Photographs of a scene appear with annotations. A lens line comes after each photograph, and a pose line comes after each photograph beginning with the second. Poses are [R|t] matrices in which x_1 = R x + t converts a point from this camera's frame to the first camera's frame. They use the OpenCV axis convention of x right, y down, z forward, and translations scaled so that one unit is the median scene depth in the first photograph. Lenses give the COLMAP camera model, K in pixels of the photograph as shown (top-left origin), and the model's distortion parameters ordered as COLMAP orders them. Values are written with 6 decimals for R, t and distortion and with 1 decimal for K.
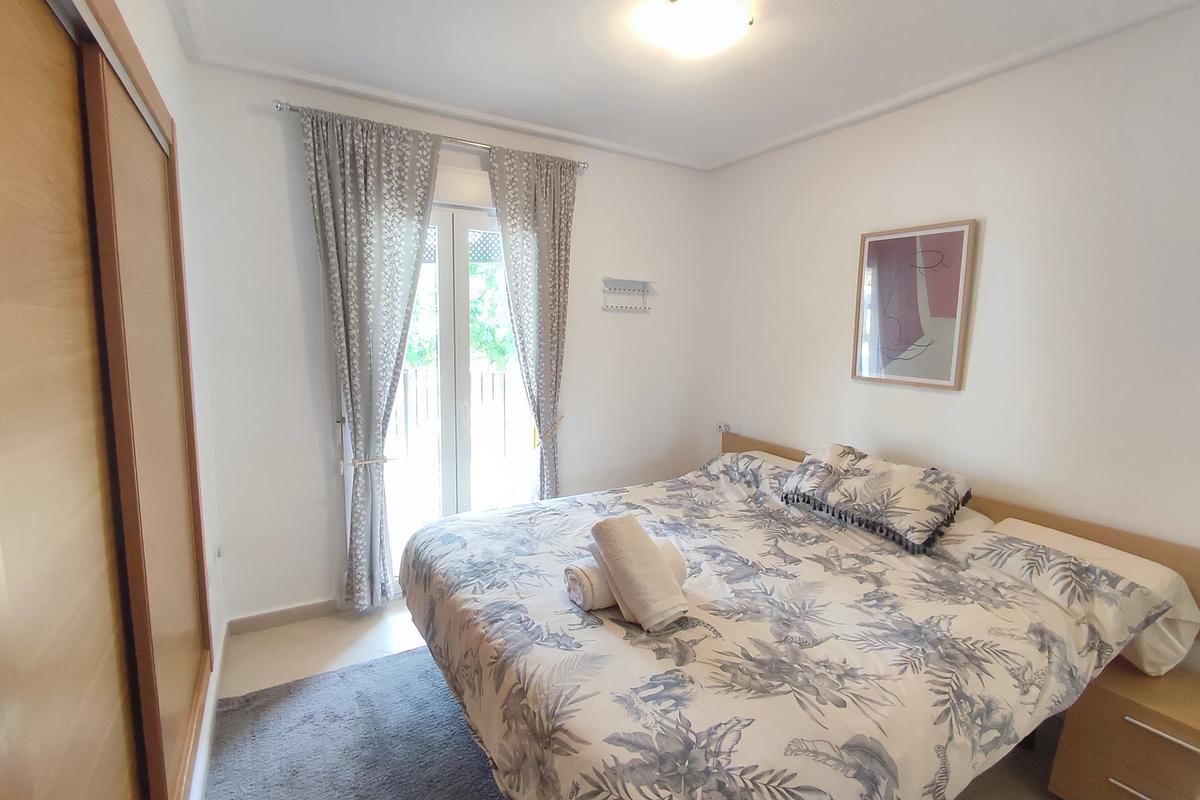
lens RADIAL K [[553.9, 0, 608.9], [0, 553.9, 394.9], [0, 0, 1]] dist [-0.004556, -0.003433]
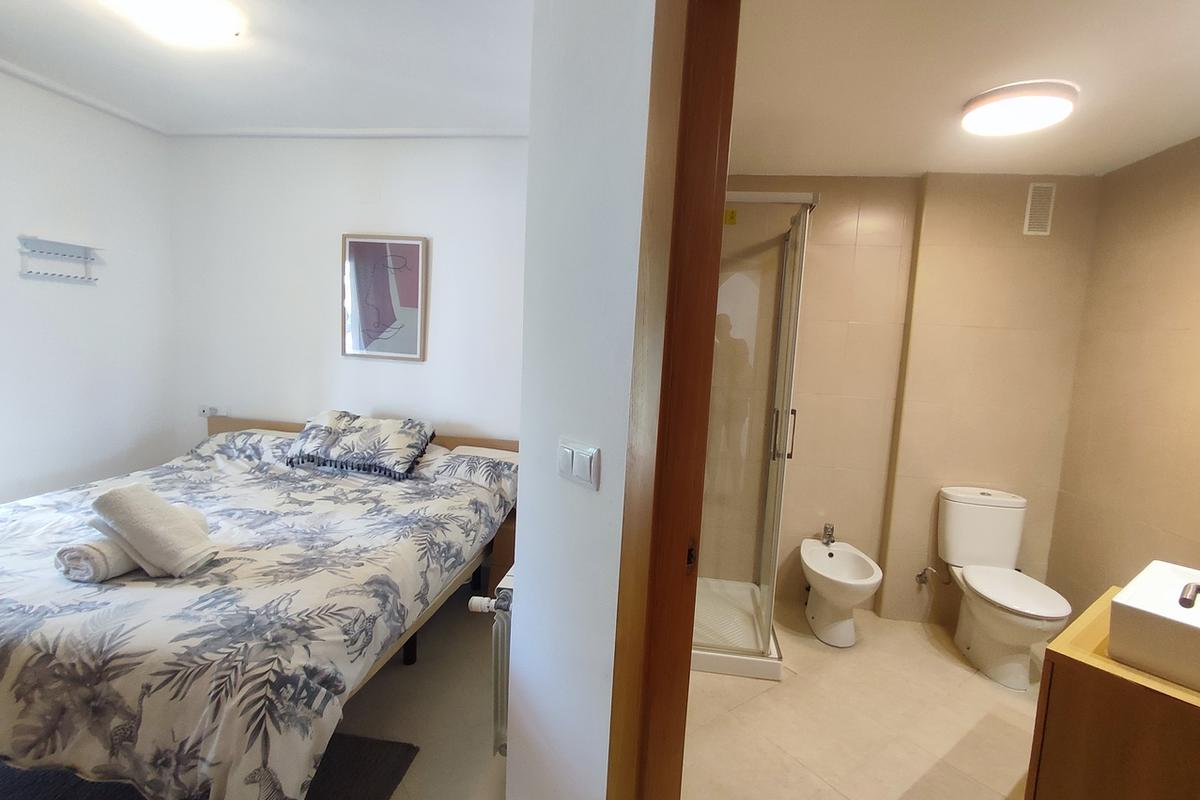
lens RADIAL K [[553.9, 0, 607.5], [0, 553.9, 393.3], [0, 0, 1]] dist [-0.004556, -0.003433]
pose [[0.639451, -0.061463, 0.766371, -0.184782], [0.049781, 0.998018, 0.038504, 0.057368], [-0.767219, 0.013530, 0.641243, -0.325455]]
